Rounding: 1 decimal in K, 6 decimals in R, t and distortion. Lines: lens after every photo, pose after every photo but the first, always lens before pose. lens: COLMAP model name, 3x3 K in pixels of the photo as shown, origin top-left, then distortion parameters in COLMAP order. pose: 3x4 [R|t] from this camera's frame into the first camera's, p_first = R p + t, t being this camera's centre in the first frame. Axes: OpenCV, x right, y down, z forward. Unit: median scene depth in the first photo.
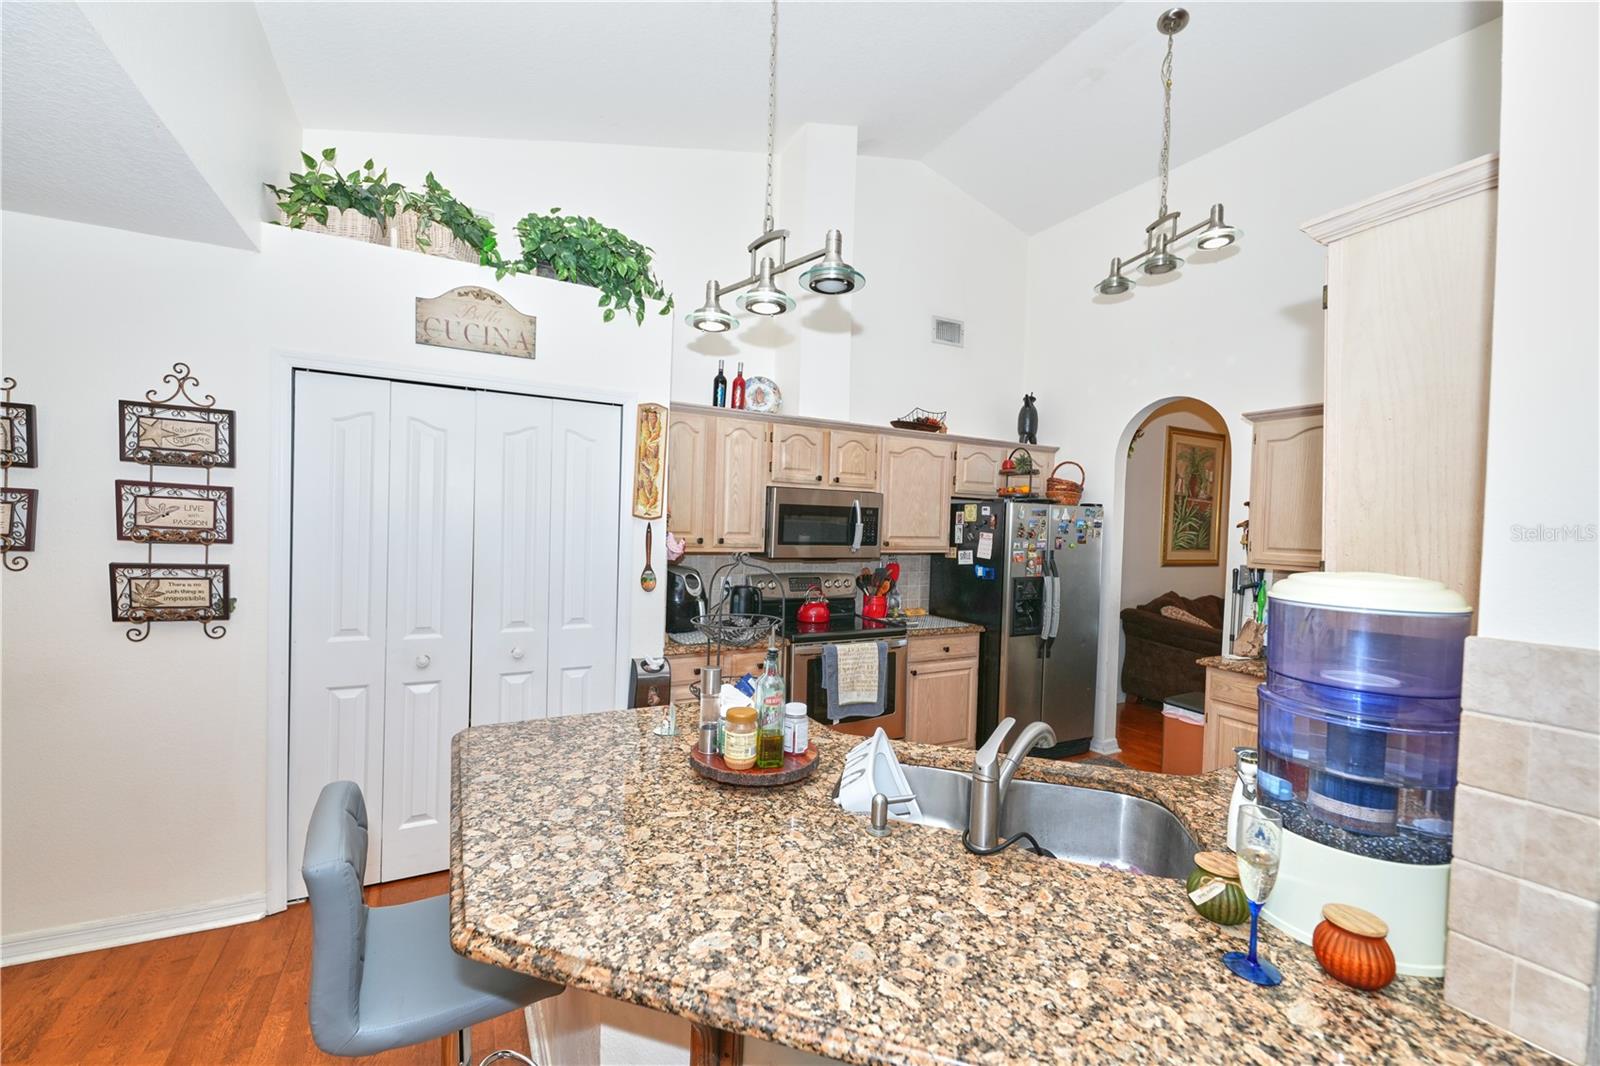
lens RADIAL K [[640.9, 0, 800.2], [0, 640.9, 536.0], [0, 0, 1]] dist [0.018116, -0.010605]
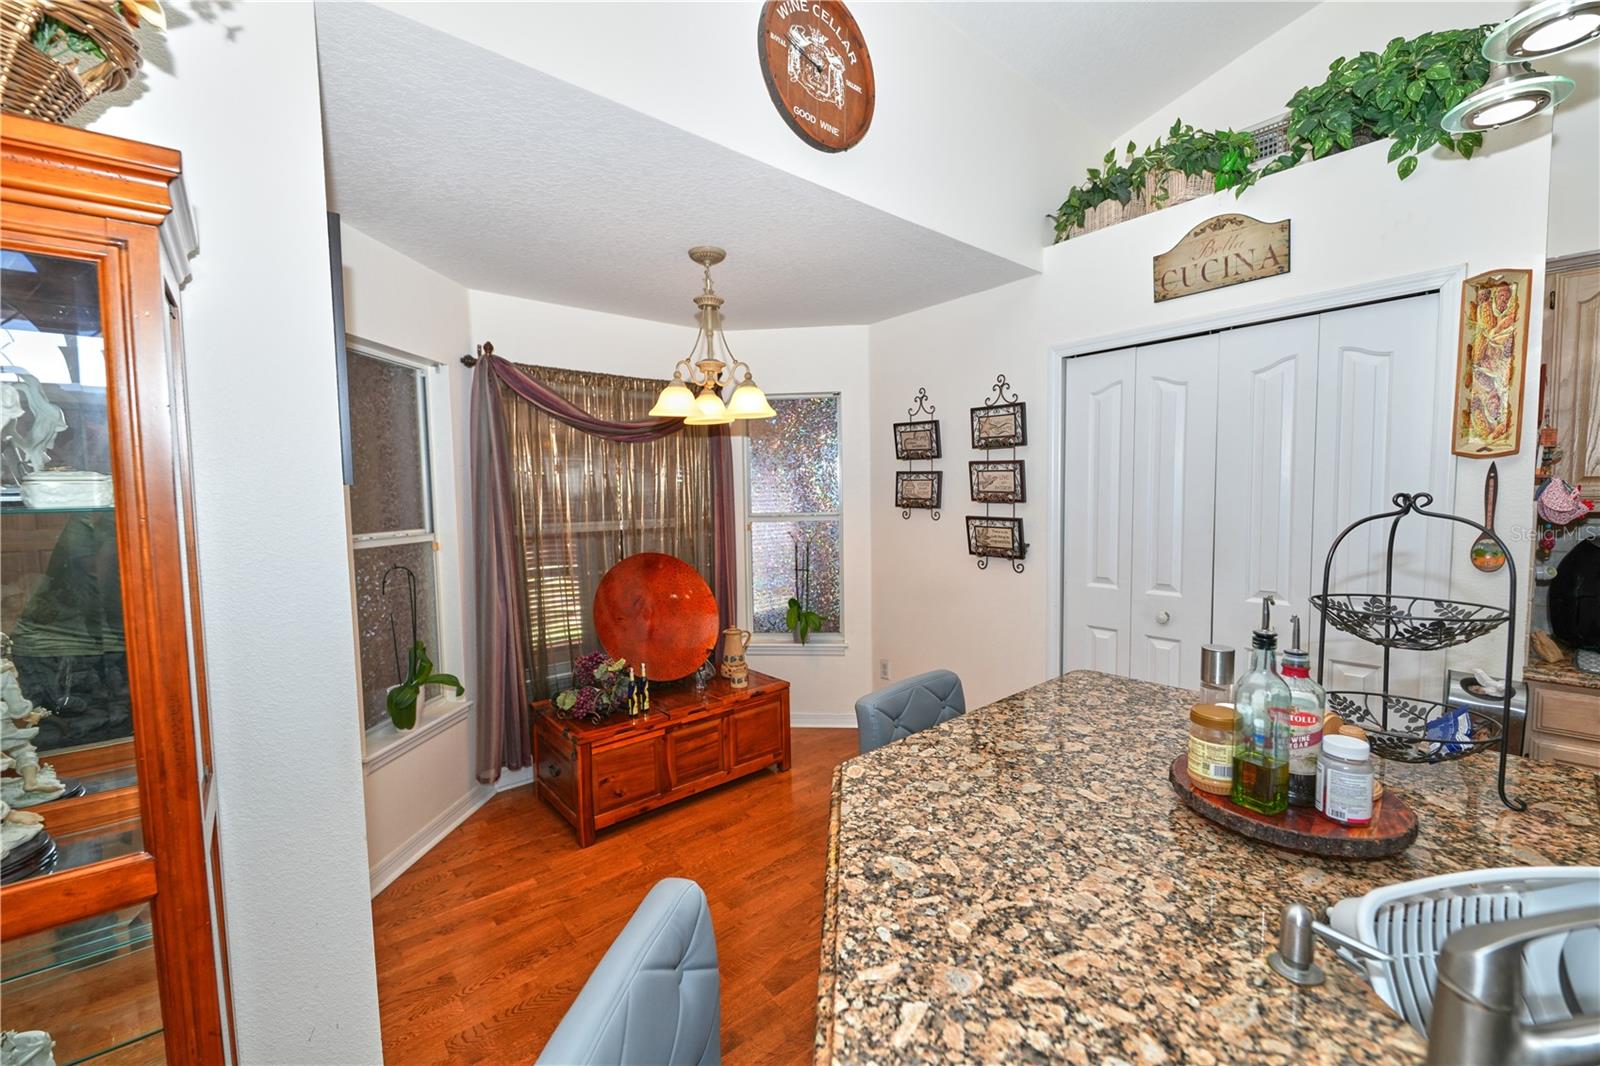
lens RADIAL K [[640.9, 0, 800.2], [0, 640.9, 536.0], [0, 0, 1]] dist [0.018116, -0.010605]
pose [[0.212140, 0.030204, -0.976772, 0.199486], [0.004663, 0.999480, 0.031919, 0.022612], [0.977228, -0.011326, 0.211889, 0.164570]]
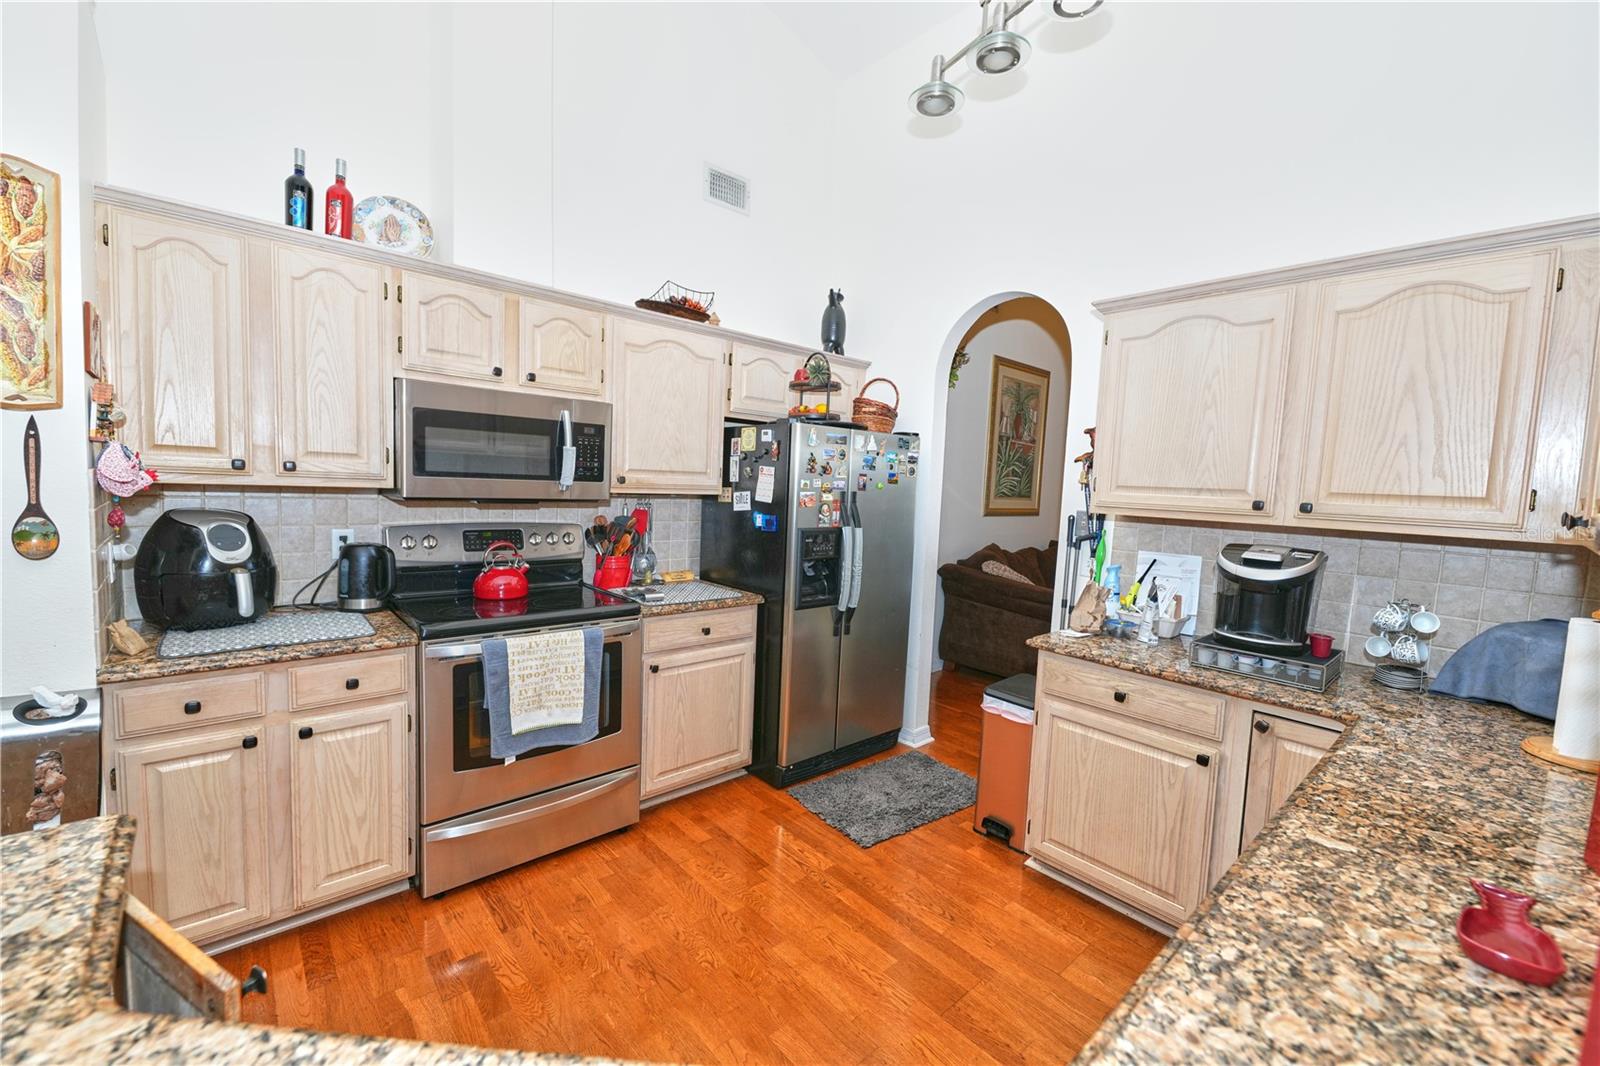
lens RADIAL K [[645.7, 0, 800.0], [0, 645.7, 533.0], [0, 0, 1]] dist [-0.000655, -0.000398]
pose [[0.971873, -0.006590, 0.235412, 0.173755], [-0.009322, 0.997749, 0.066414, 0.023489], [-0.235319, -0.066740, 0.969624, 0.321421]]
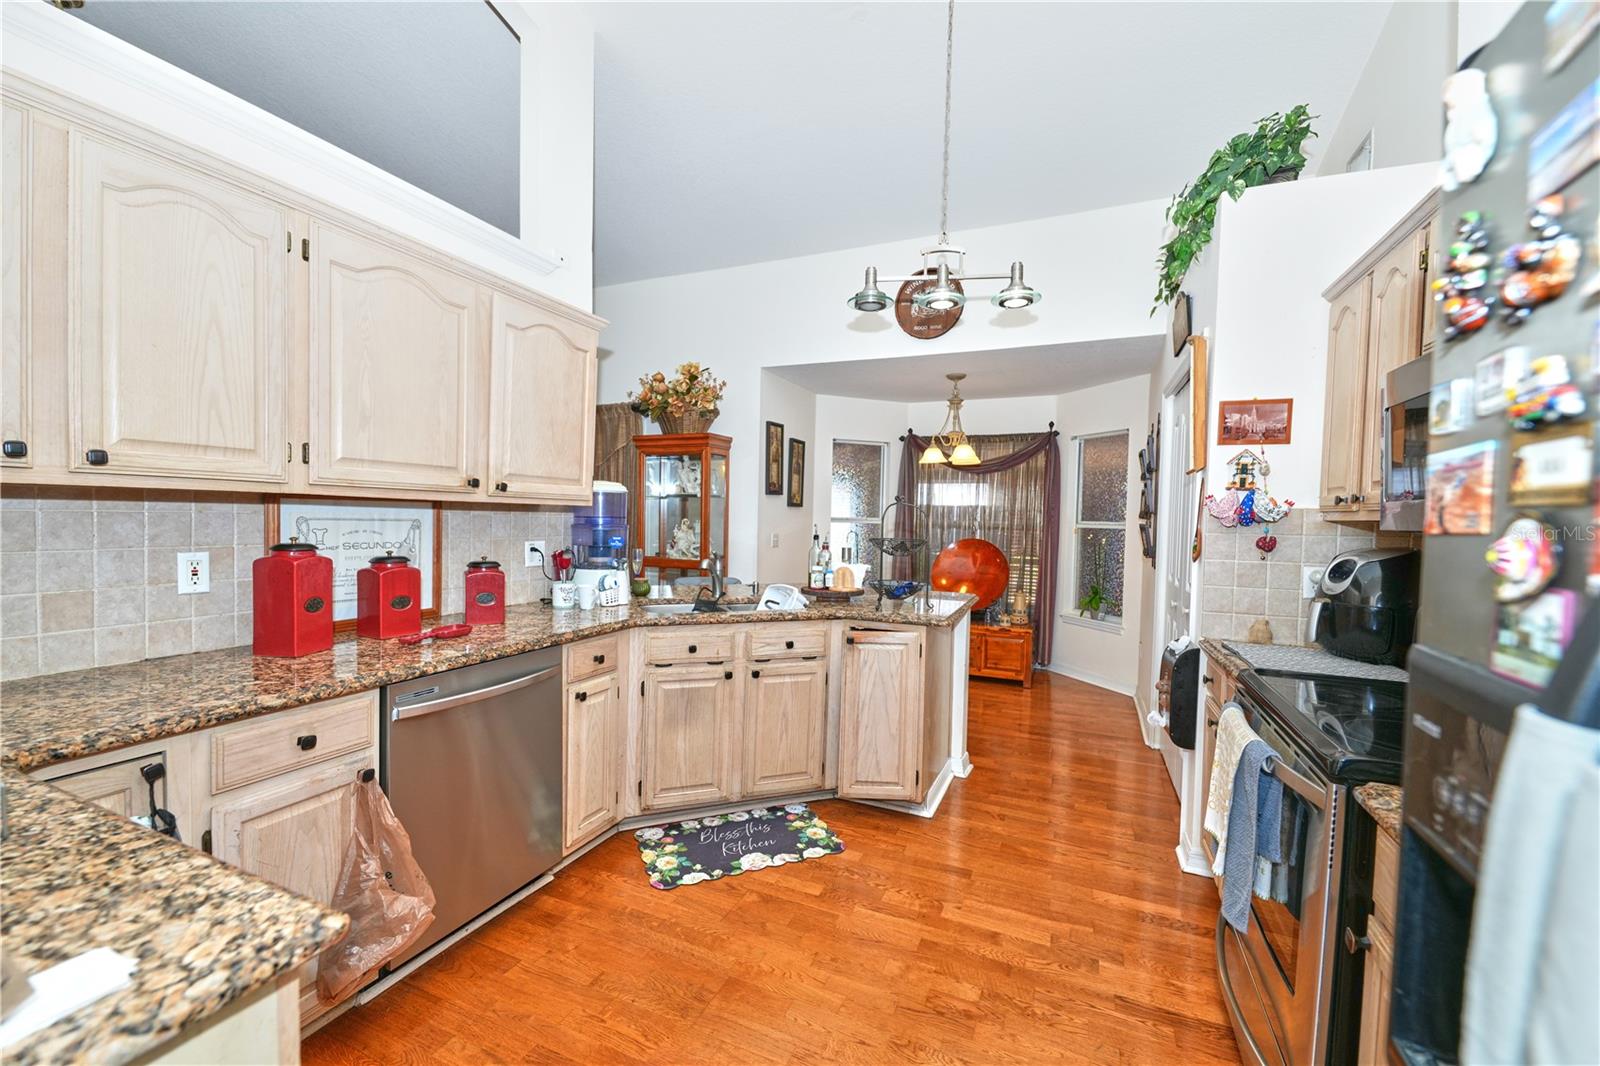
lens RADIAL K [[645.7, 0, 800.0], [0, 645.7, 533.0], [0, 0, 1]] dist [-0.000655, -0.000398]
pose [[-0.783723, -0.030293, -0.620372, 0.559223], [-0.056886, 0.998113, 0.023127, 0.048502], [0.618500, 0.053416, -0.783967, 1.096410]]
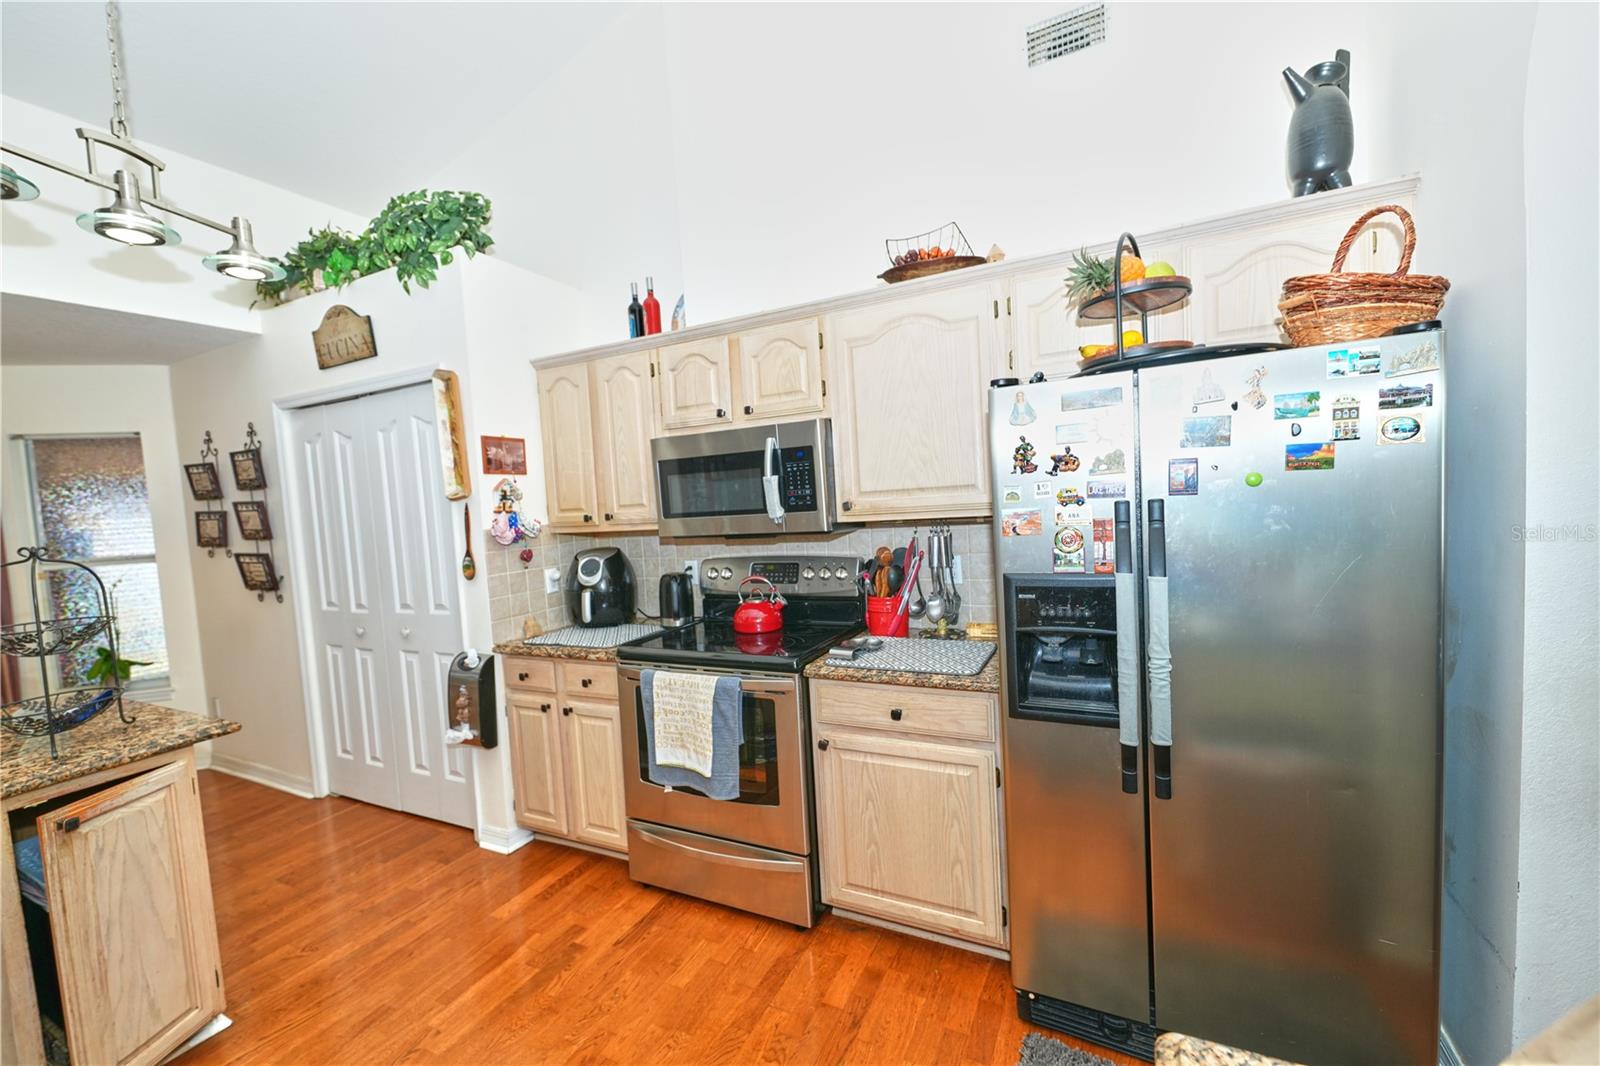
lens RADIAL K [[637.5, 0, 805.1], [0, 637.5, 537.6], [0, 0, 1]] dist [0.019610, -0.012090]
pose [[0.576104, -0.013111, -0.817271, 0.633174], [0.058363, 0.997979, 0.025131, 0.026156], [0.815290, -0.062176, 0.575705, 0.716052]]
